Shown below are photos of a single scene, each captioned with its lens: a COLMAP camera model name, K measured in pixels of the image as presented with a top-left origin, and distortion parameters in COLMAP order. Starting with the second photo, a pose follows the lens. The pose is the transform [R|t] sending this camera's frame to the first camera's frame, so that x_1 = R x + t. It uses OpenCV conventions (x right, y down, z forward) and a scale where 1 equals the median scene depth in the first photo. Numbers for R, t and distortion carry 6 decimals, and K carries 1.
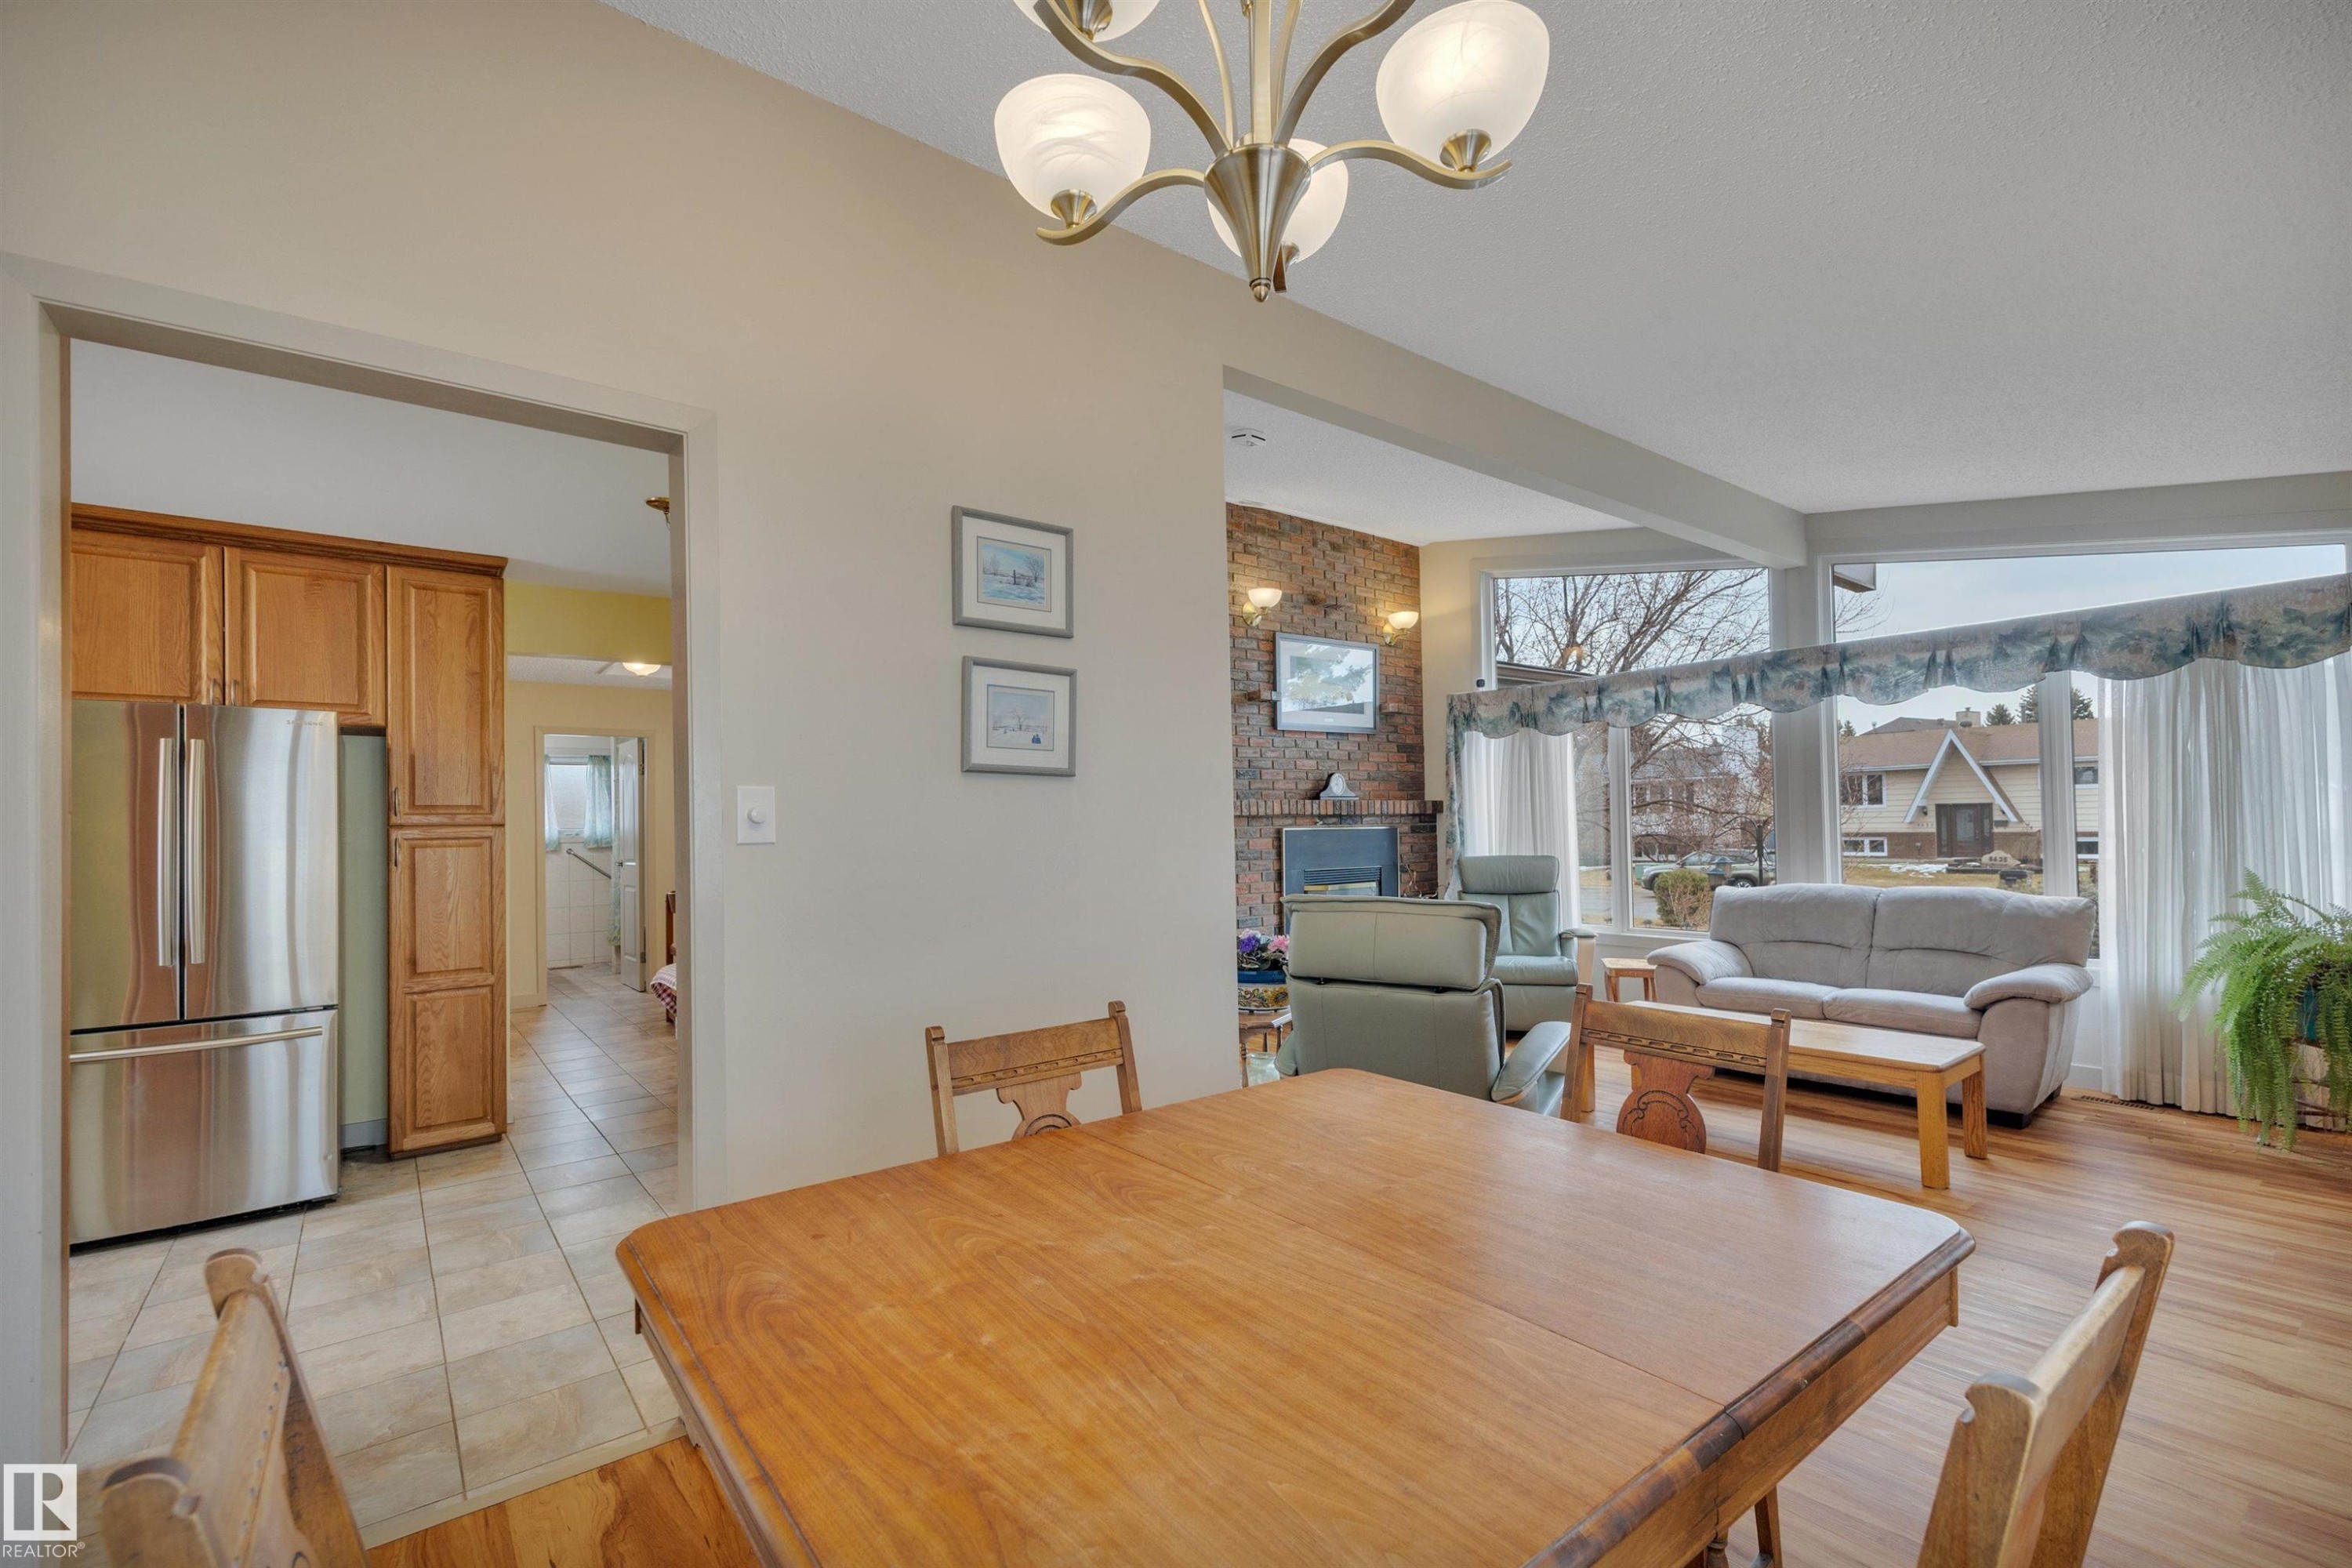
lens RADIAL K [[1045.5, 0, 1209.3], [0, 1045.5, 796.3], [0, 0, 1]] dist [0.003871, -0.000796]
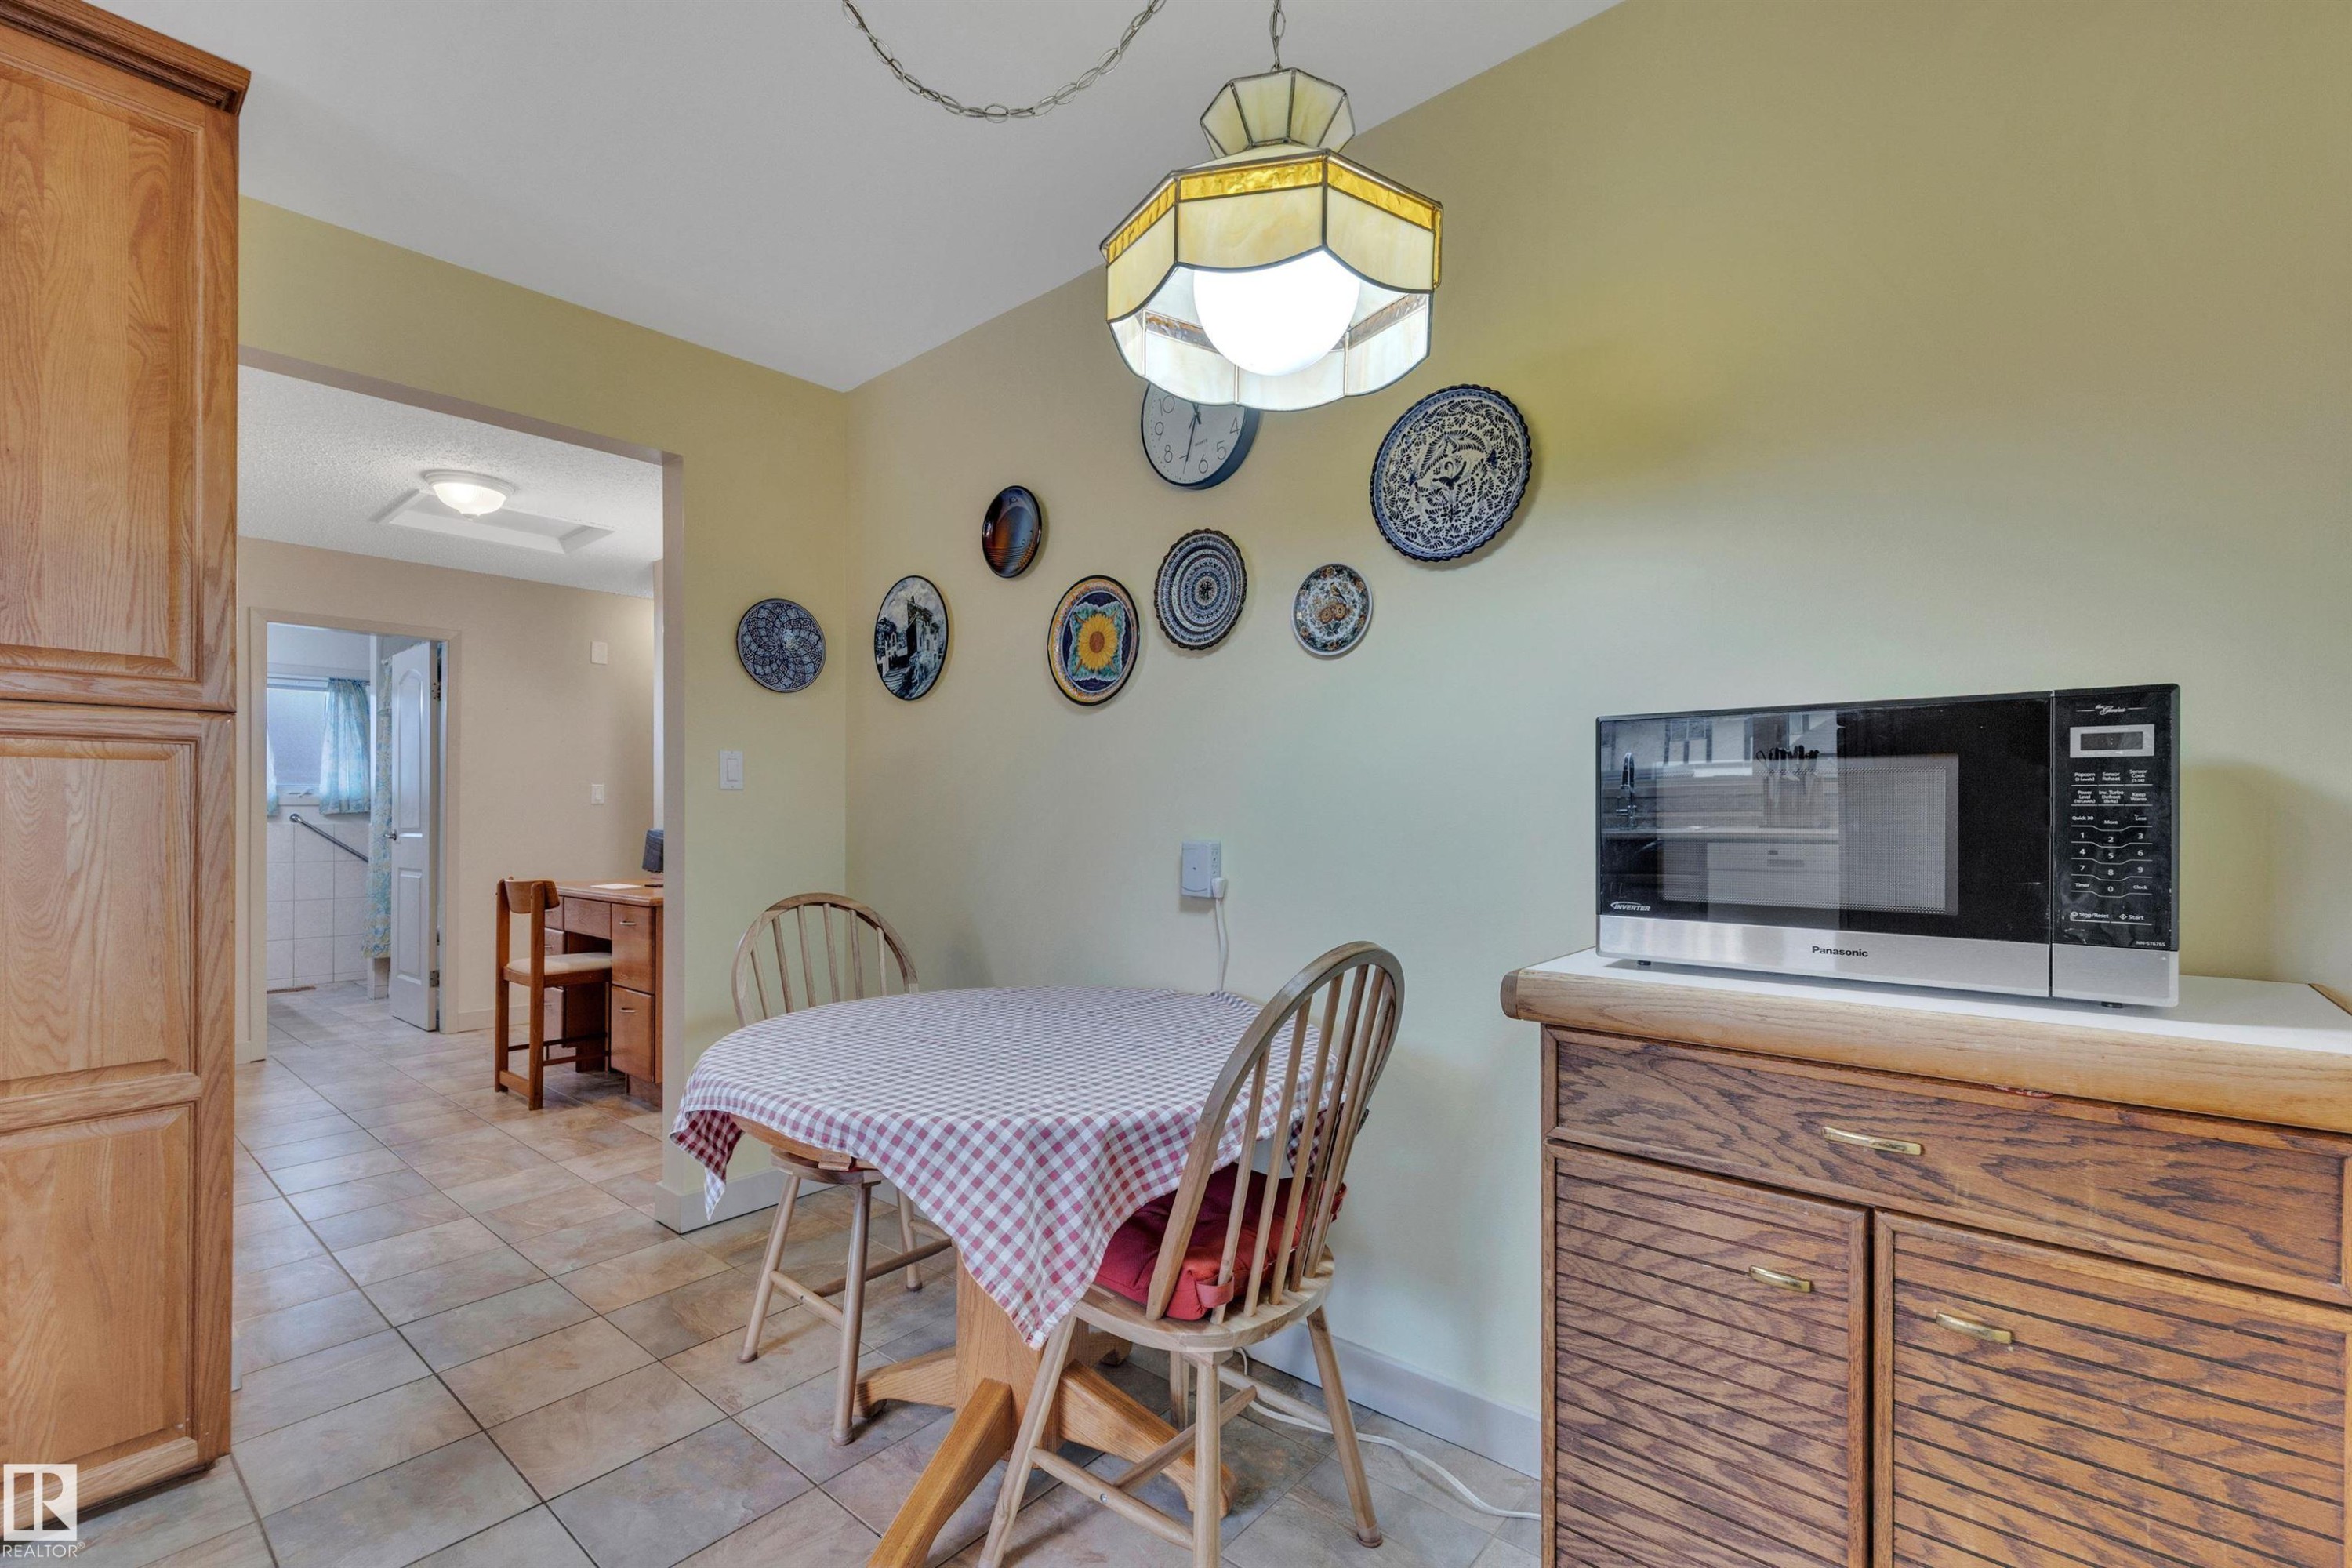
lens RADIAL K [[1045.5, 0, 1206.5], [0, 1045.5, 805.7], [0, 0, 1]] dist [0.003871, -0.000796]
pose [[0.981836, 0.023179, 0.188309, -0.374643], [-0.025876, 0.999595, 0.011876, 0.050141], [-0.187957, -0.016533, 0.982038, 0.522790]]
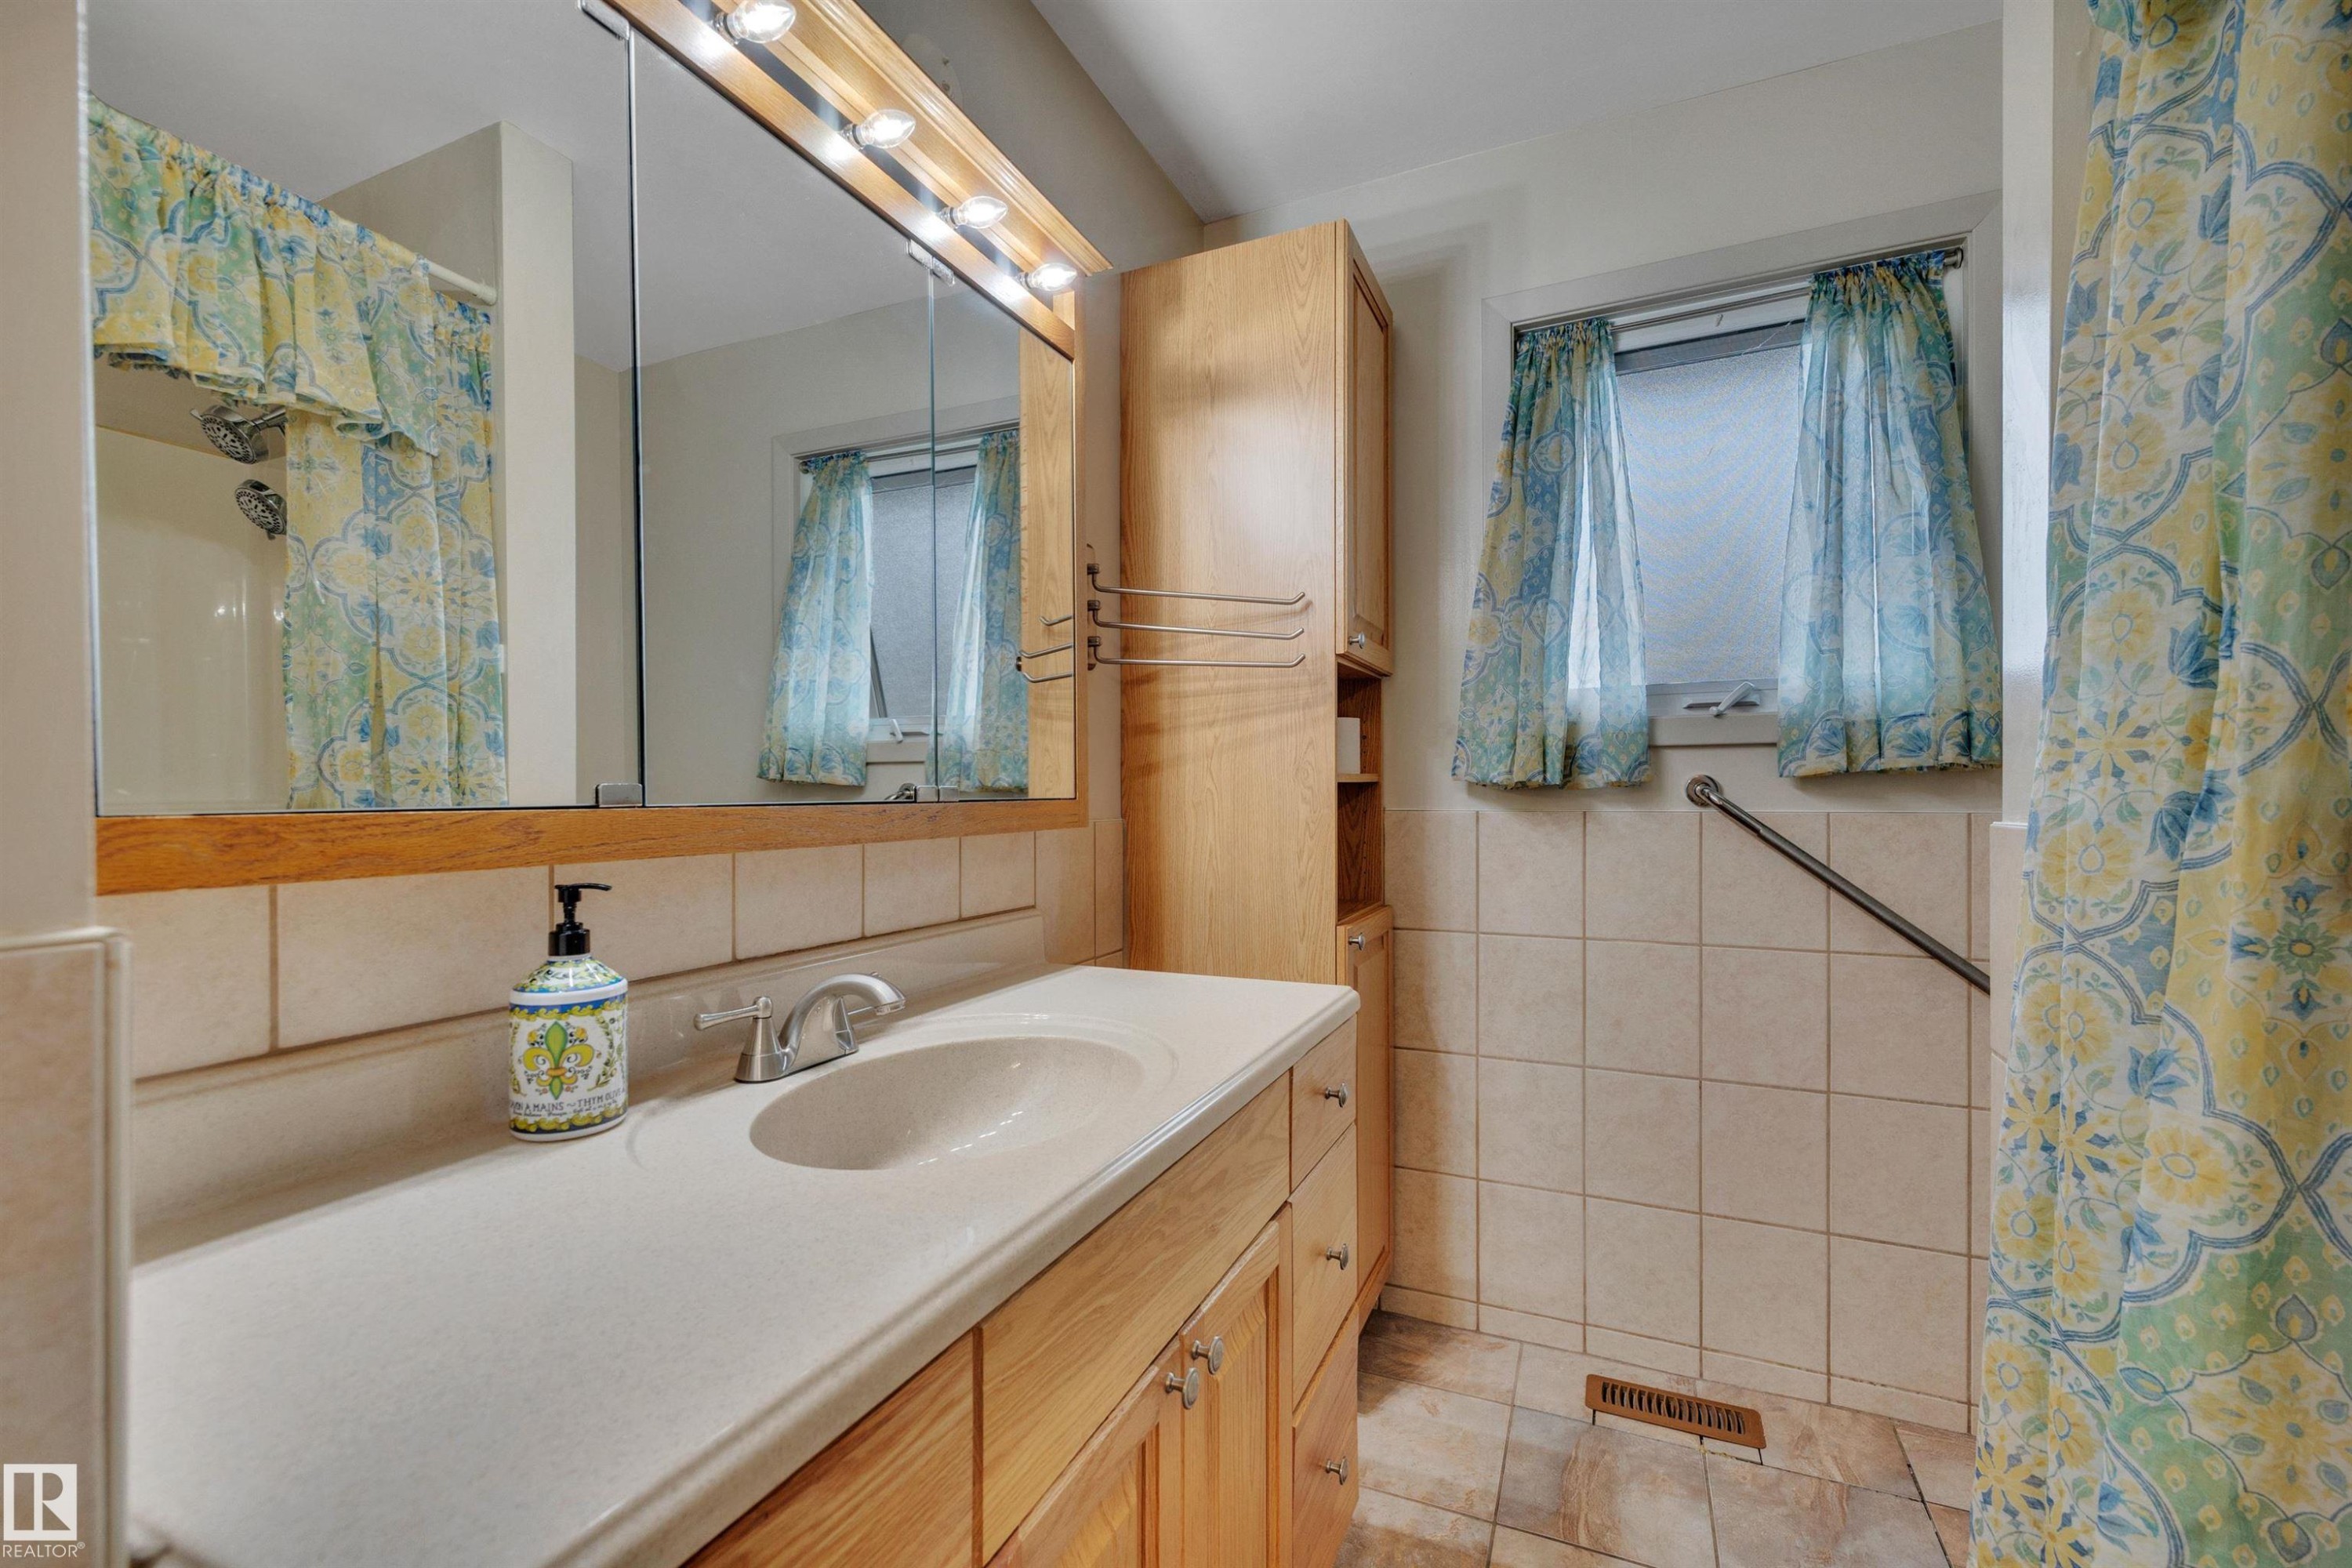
lens RADIAL K [[1045.5, 0, 1165.3], [0, 1045.5, 799.4], [0, 0, 1]] dist [0.003871, -0.000796]
pose [[0.446092, 0.026731, -0.894588, -1.131045], [0.018446, 0.999067, 0.039051, 0.105345], [0.894797, -0.033921, 0.445183, 1.931691]]
